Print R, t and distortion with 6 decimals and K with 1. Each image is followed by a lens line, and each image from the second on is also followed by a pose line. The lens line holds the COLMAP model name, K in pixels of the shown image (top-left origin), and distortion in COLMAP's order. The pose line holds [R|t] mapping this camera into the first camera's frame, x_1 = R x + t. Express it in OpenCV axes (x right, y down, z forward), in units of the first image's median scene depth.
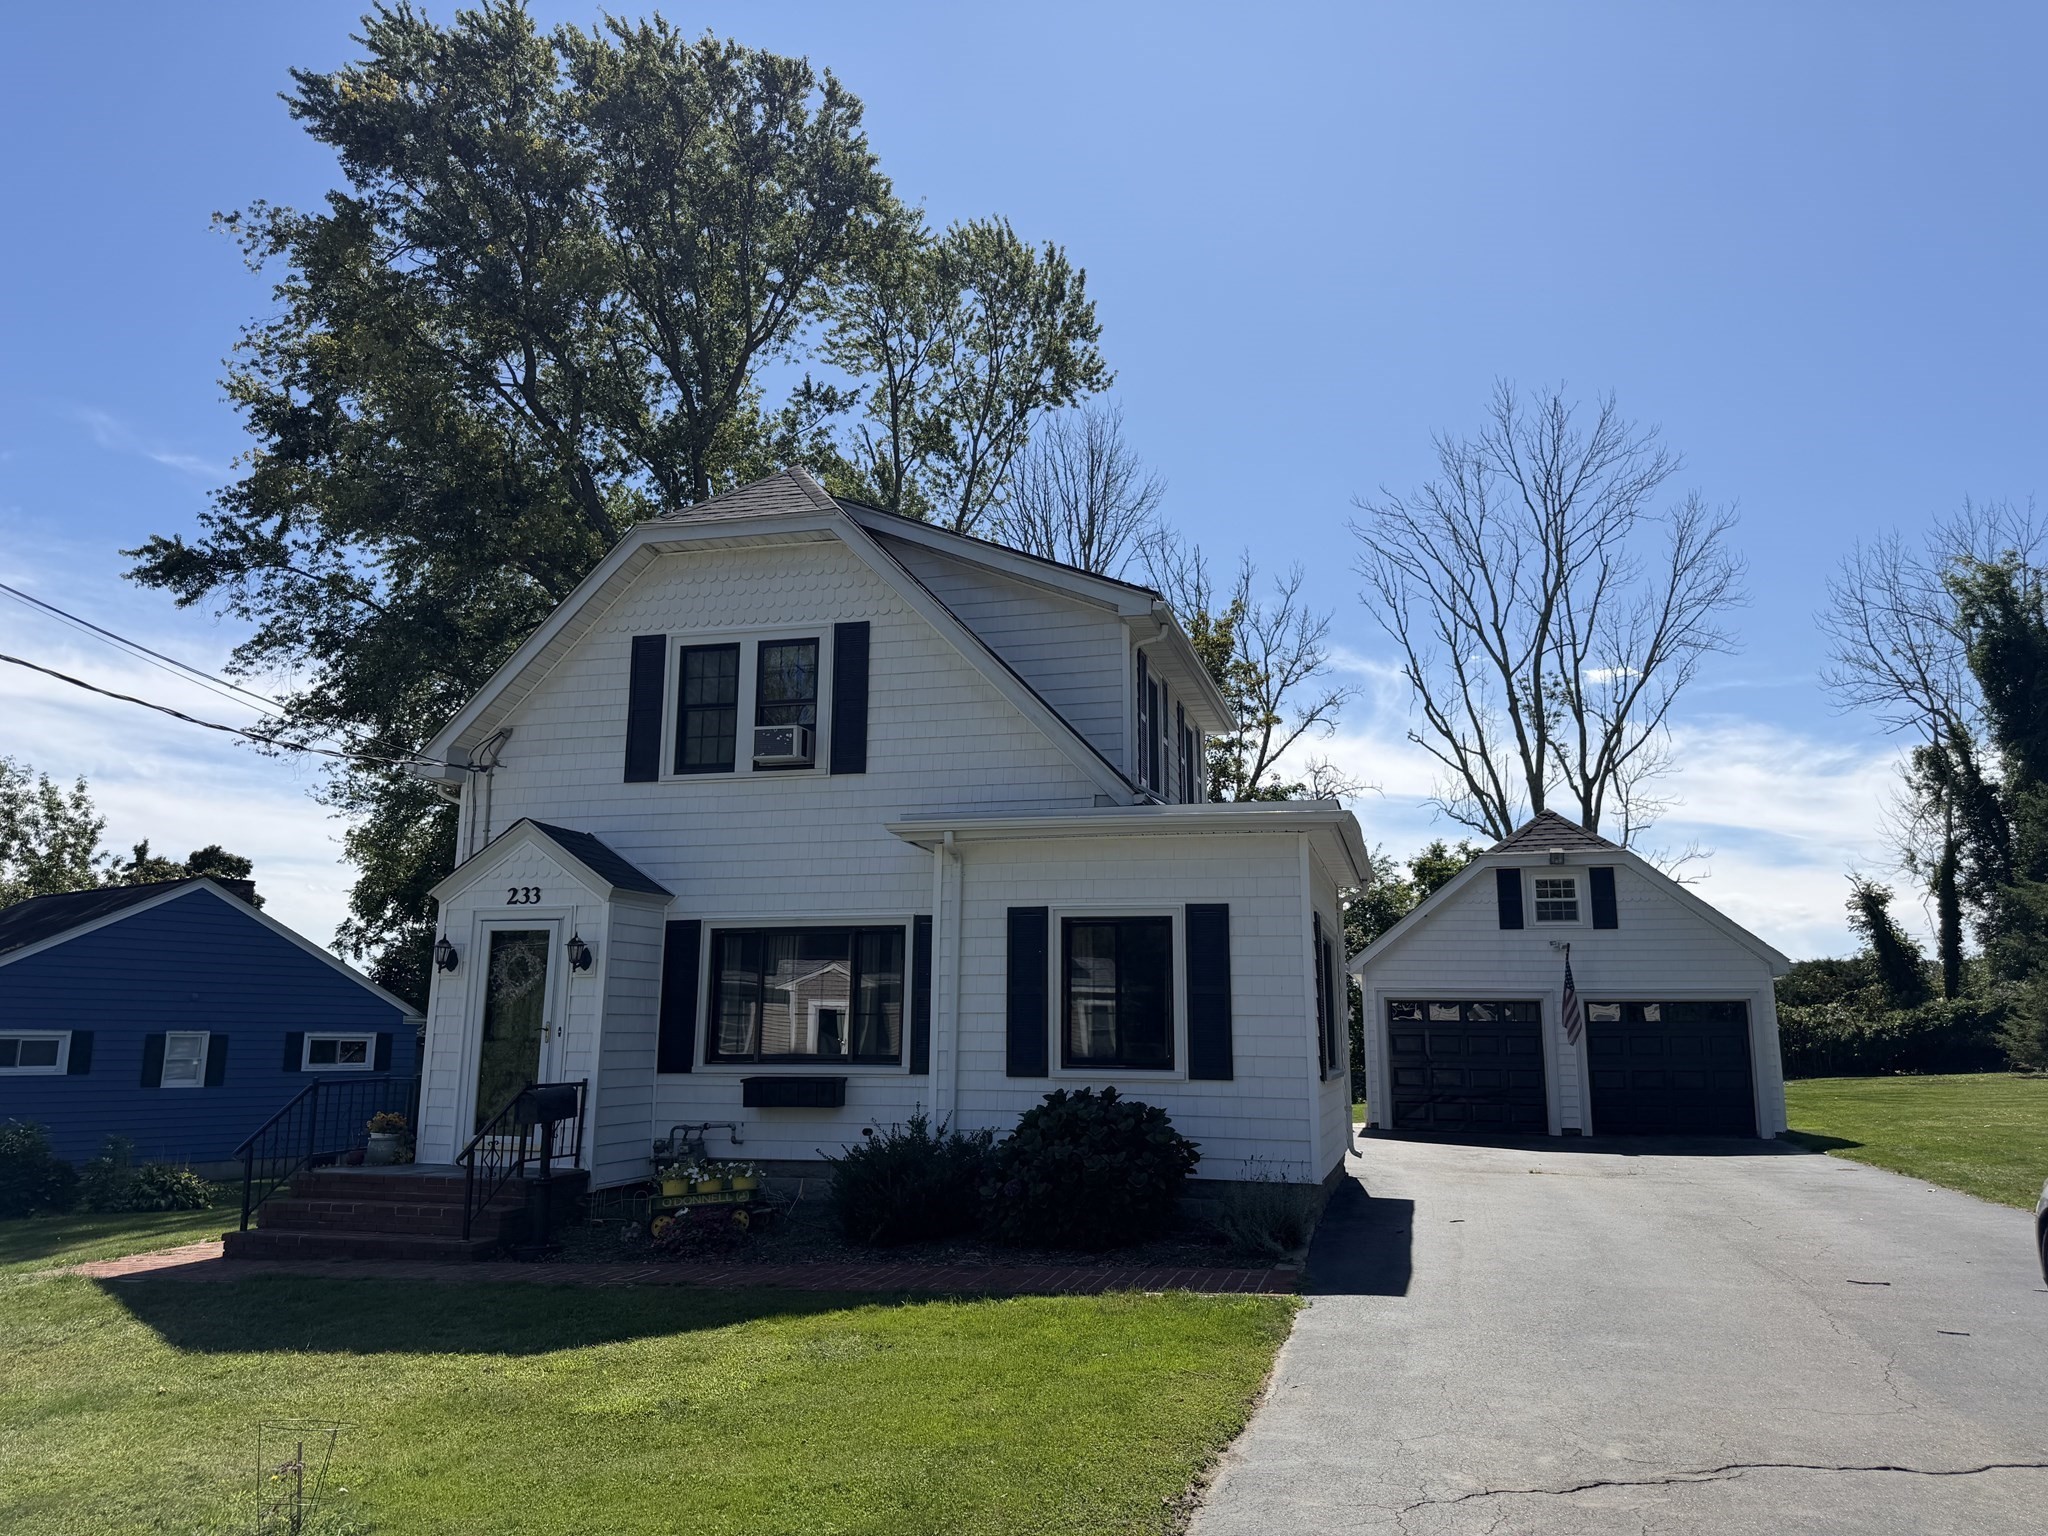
lens RADIAL K [[1446.8, 0, 1024.4], [0, 1446.8, 761.0], [0, 0, 1]] dist [0.065605, -0.092334]
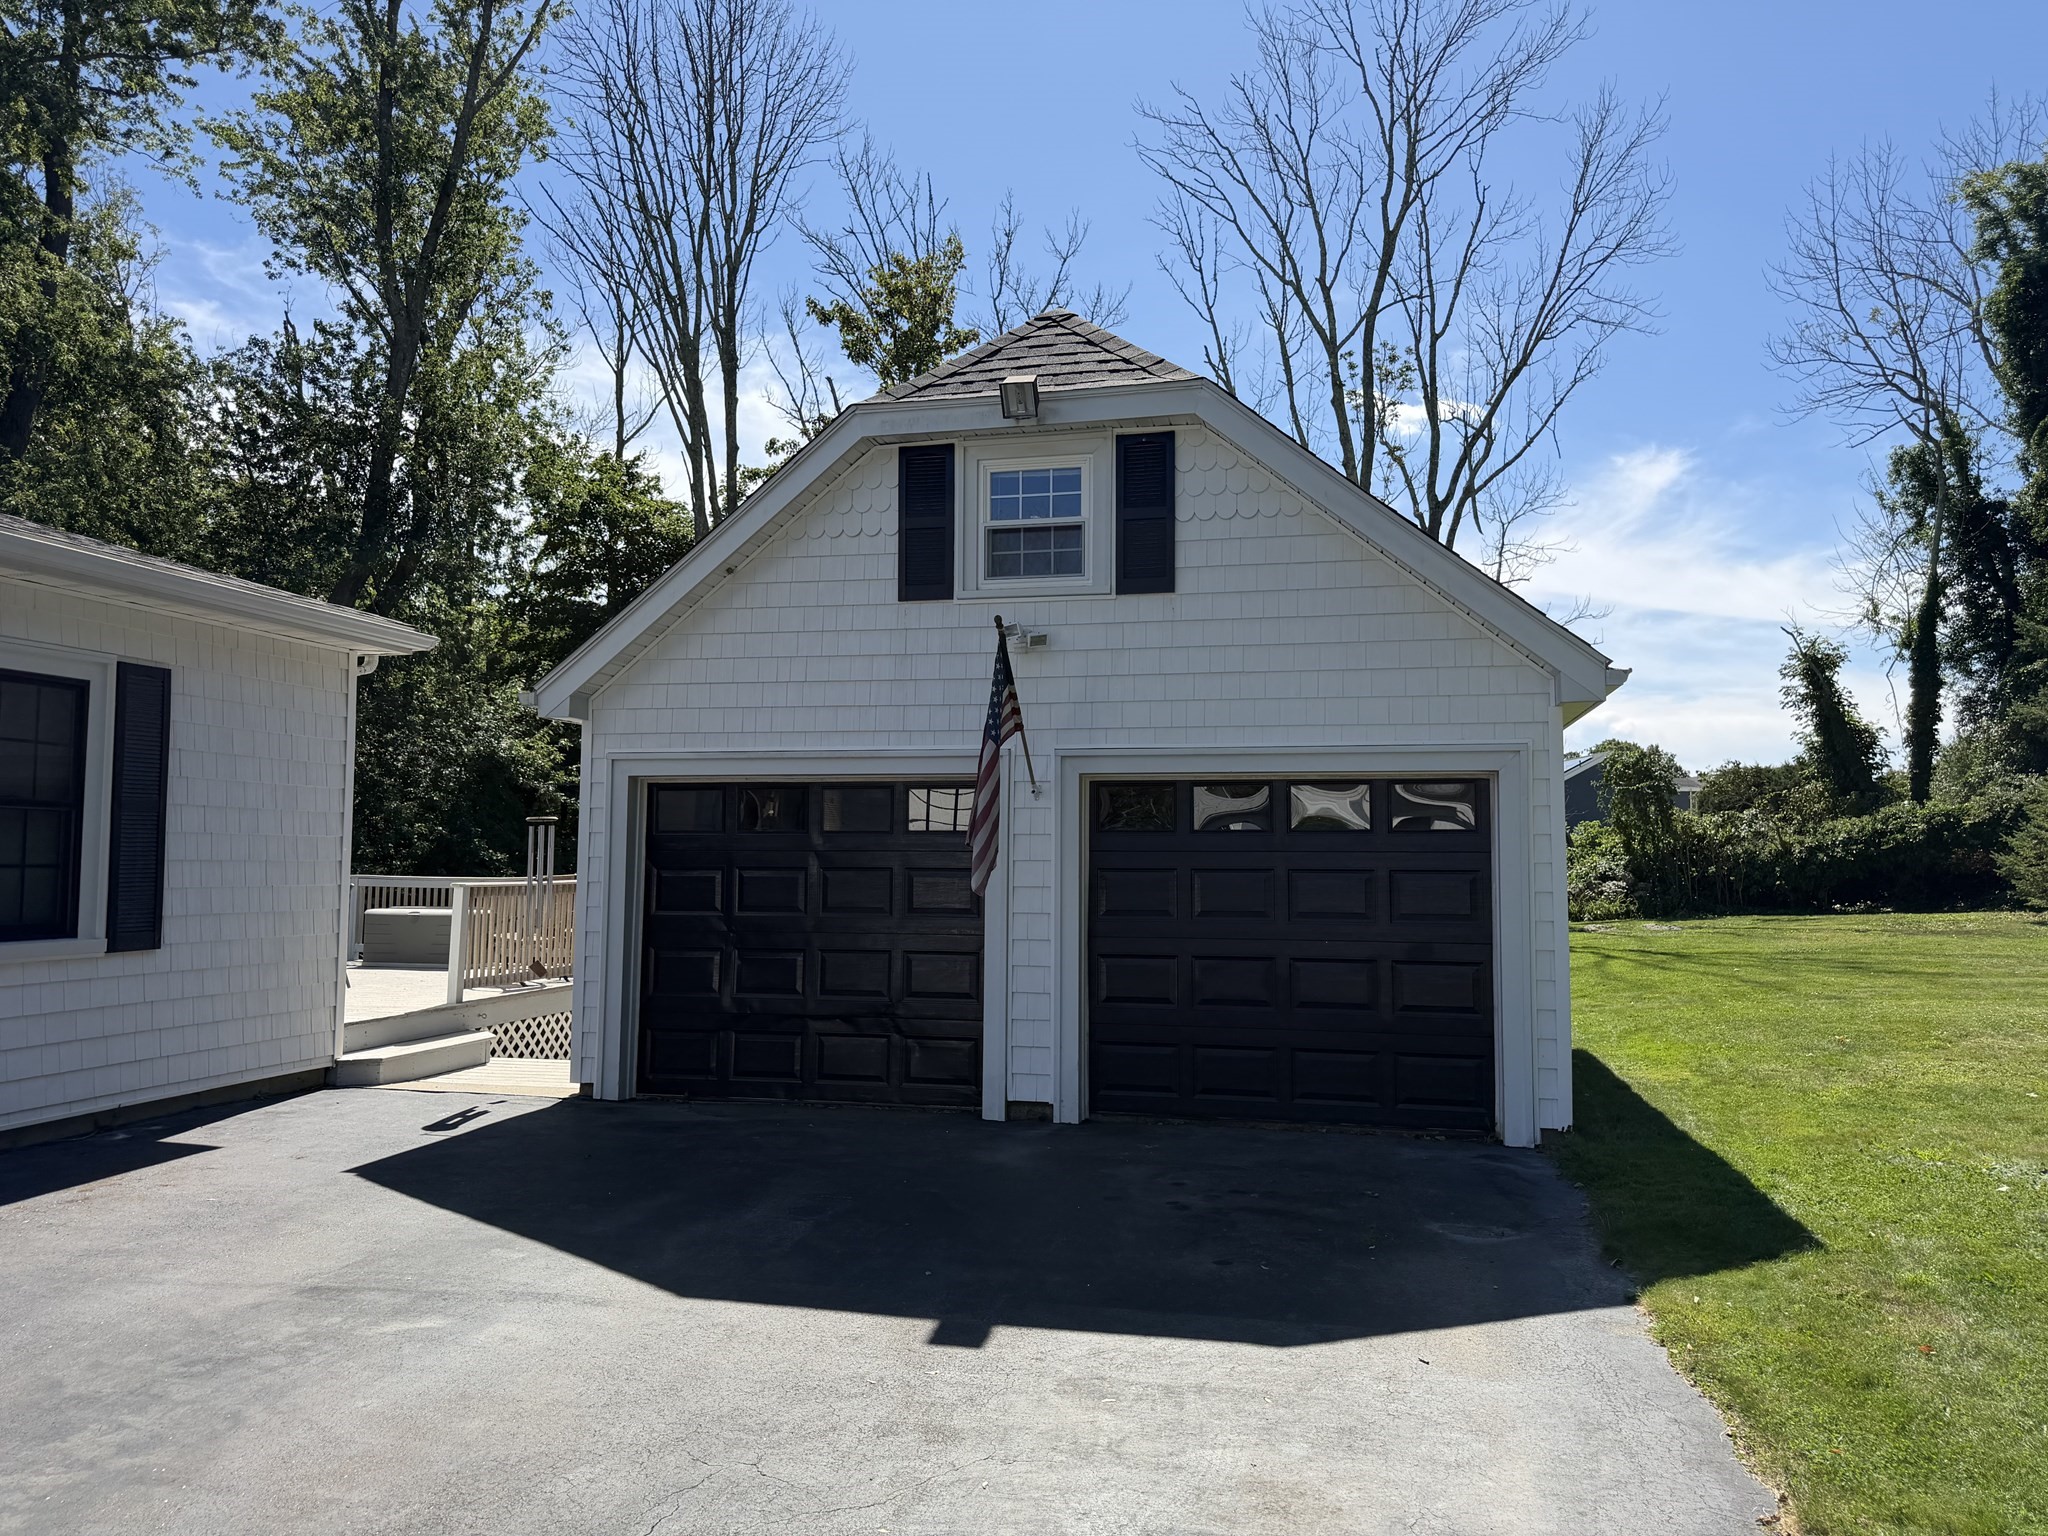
lens RADIAL K [[1428.7, 0, 1024.0], [0, 1428.7, 768.0], [0, 0, 1]] dist [0.045773, -0.064219]
pose [[0.999699, 0.001310, 0.024486, 0.200541], [-0.004443, 0.991717, 0.128364, 0.063196], [-0.024115, -0.128434, 0.991425, 0.349945]]
